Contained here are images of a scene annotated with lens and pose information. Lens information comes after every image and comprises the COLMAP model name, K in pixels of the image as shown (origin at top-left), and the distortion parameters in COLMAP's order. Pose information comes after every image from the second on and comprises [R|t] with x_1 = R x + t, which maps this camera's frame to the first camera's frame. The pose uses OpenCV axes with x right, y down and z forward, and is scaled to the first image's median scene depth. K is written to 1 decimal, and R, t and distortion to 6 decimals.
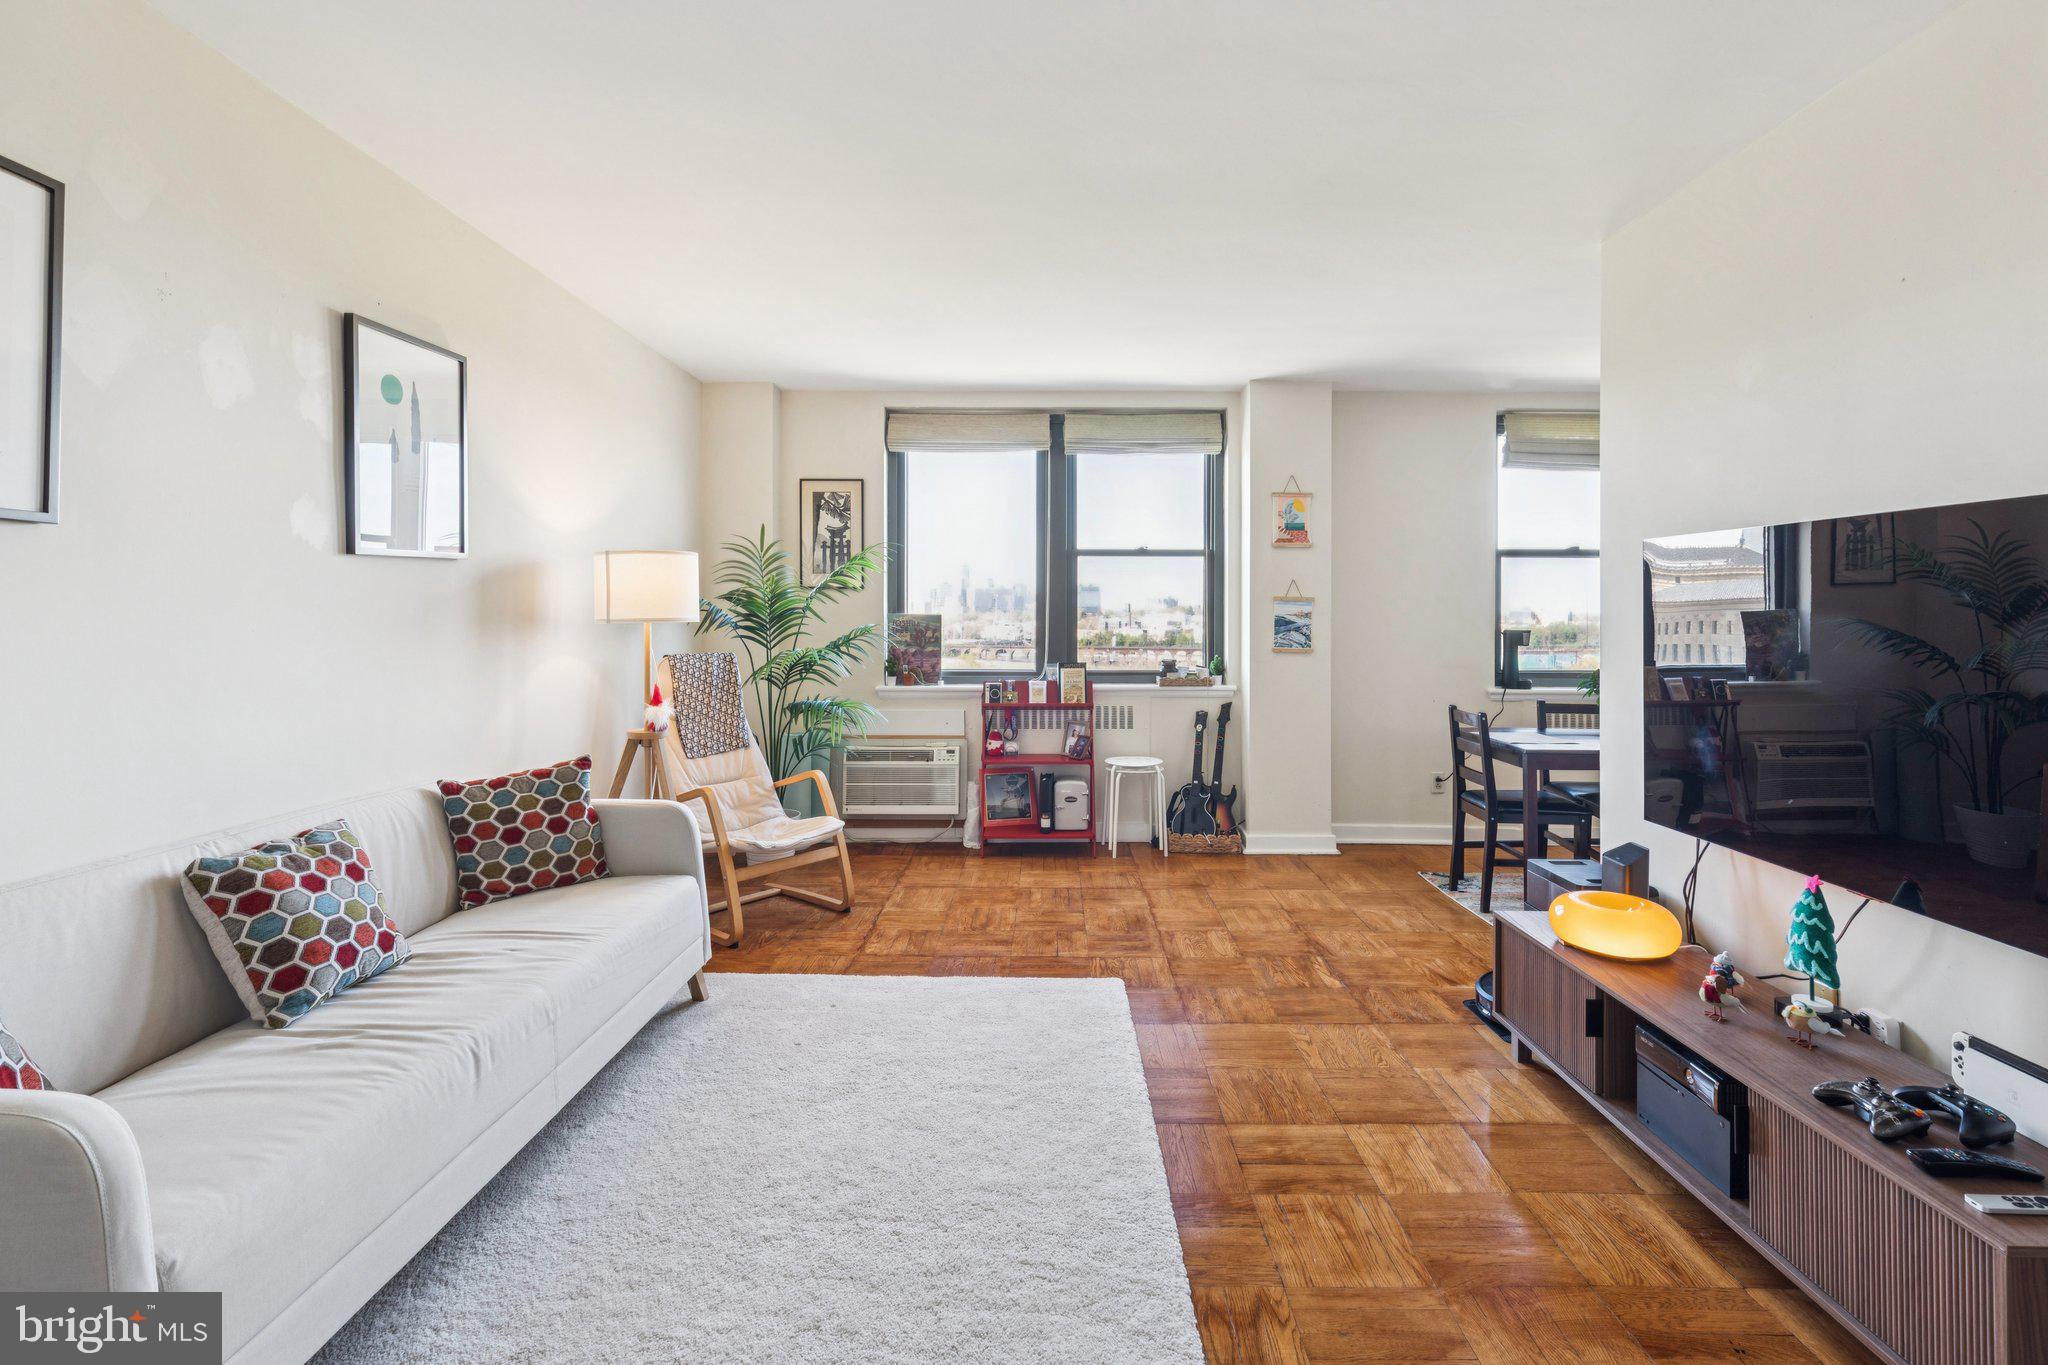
lens RADIAL K [[941.9, 0, 1042.4], [0, 941.9, 607.9], [0, 0, 1]] dist [0.010423, -0.001270]
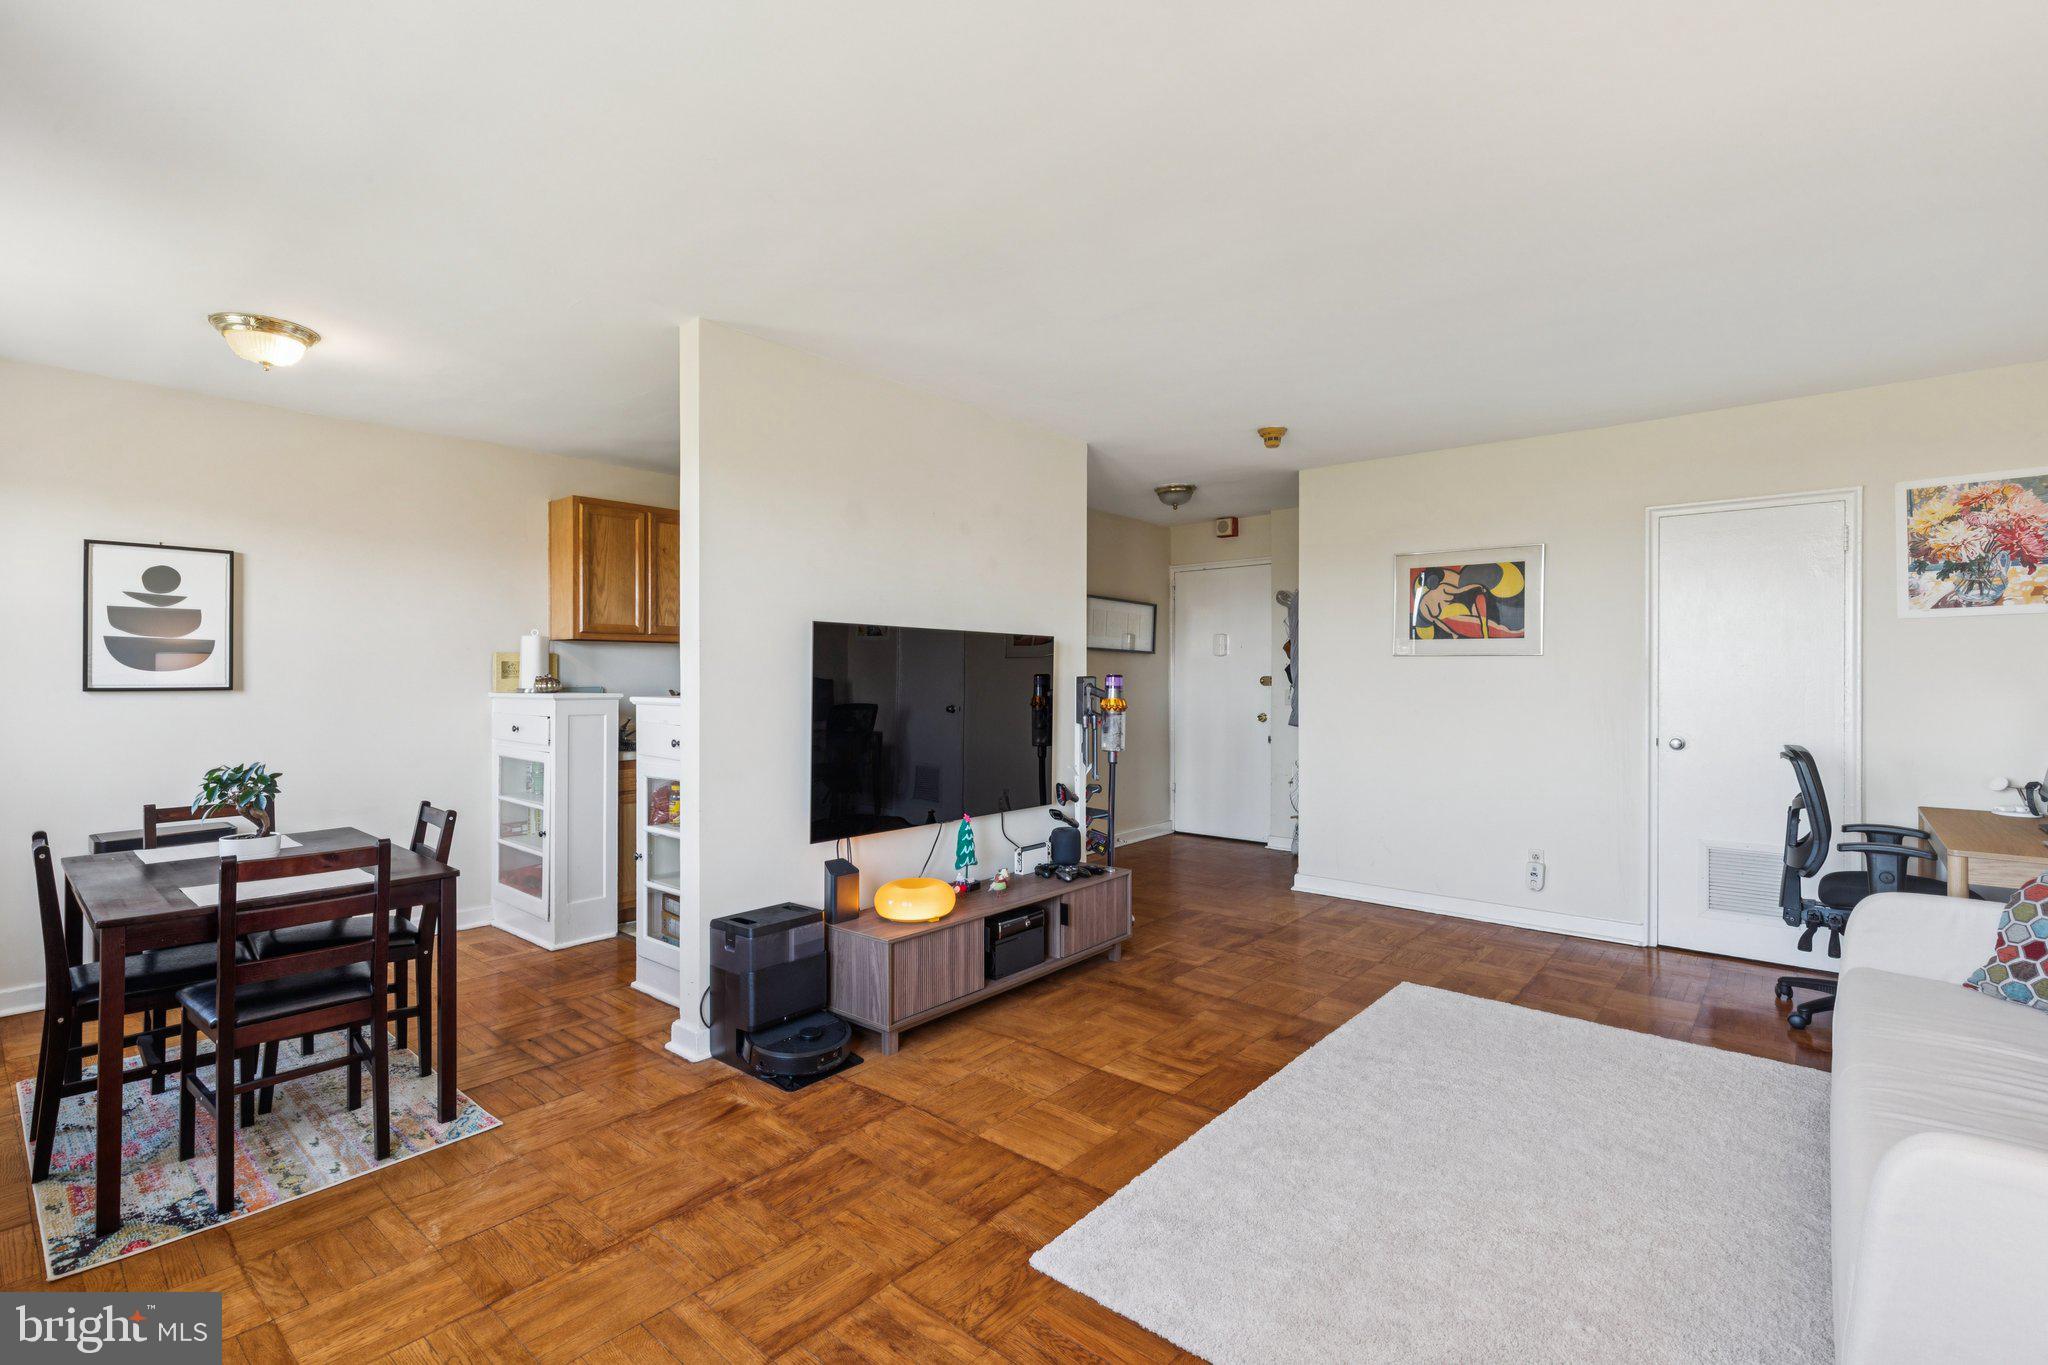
lens RADIAL K [[932.6, 0, 1040.4], [0, 932.6, 673.4], [0, 0, 1]] dist [0.009702, -0.000852]
pose [[-0.769379, -0.004238, 0.638778, -0.226216], [-0.007692, 0.999967, -0.002631, -0.001719], [-0.638746, -0.006938, -0.769386, 1.026992]]
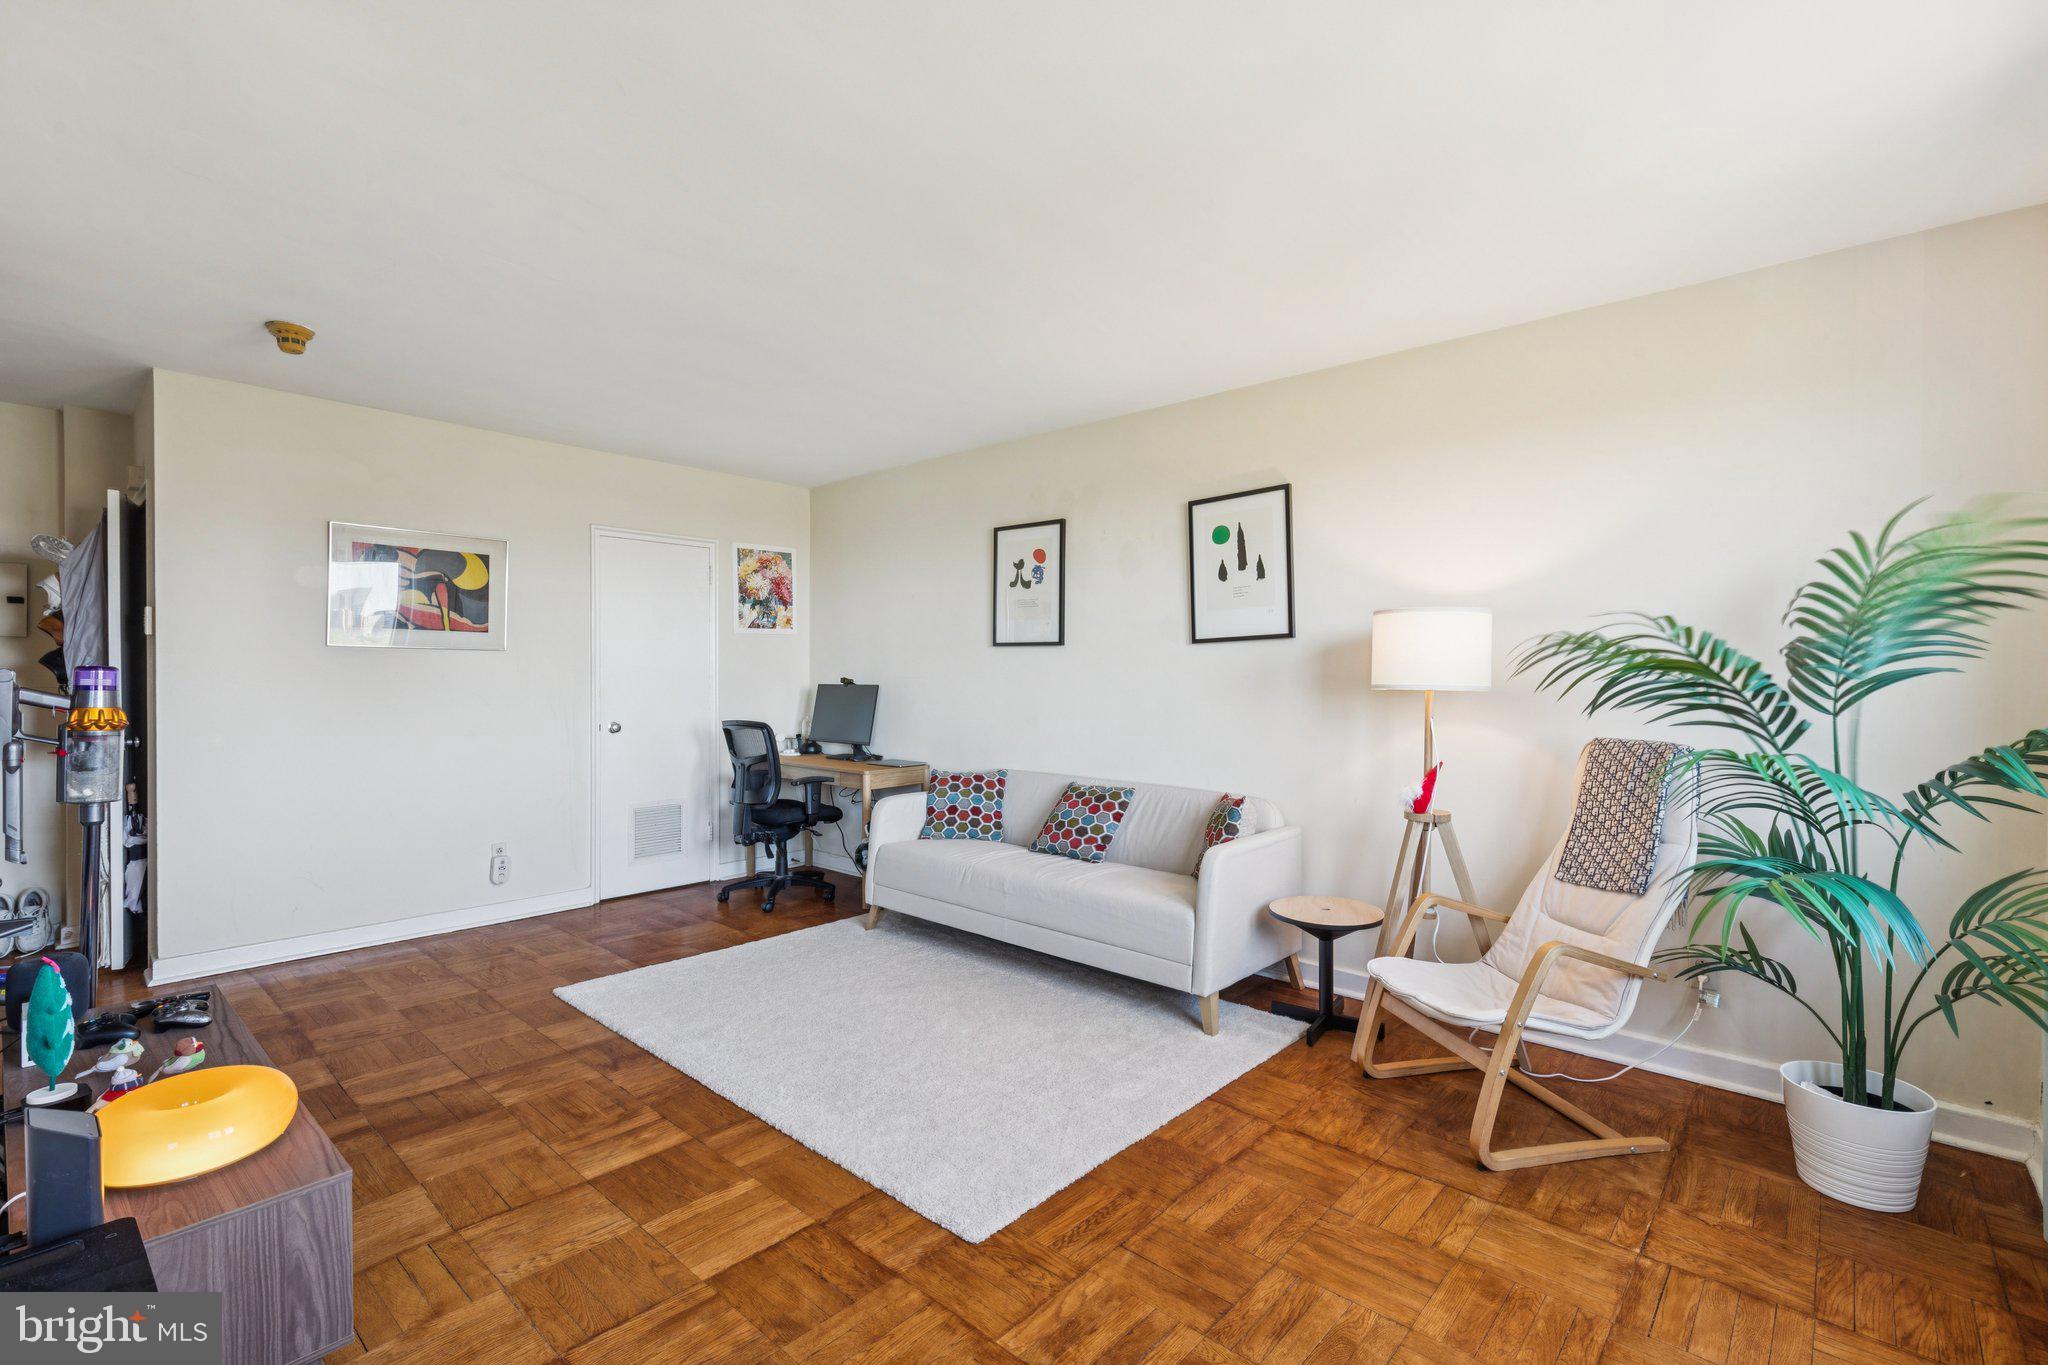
lens RADIAL K [[919.7, 0, 1024.0], [0, 919.7, 682.5], [0, 0, 1]] dist [0.013538, 0.000095]
pose [[-0.665960, 0.000913, -0.745987, 0.370964], [-0.000065, 0.999999, 0.001282, 0.005424], [0.745988, 0.000903, -0.665959, 1.001458]]
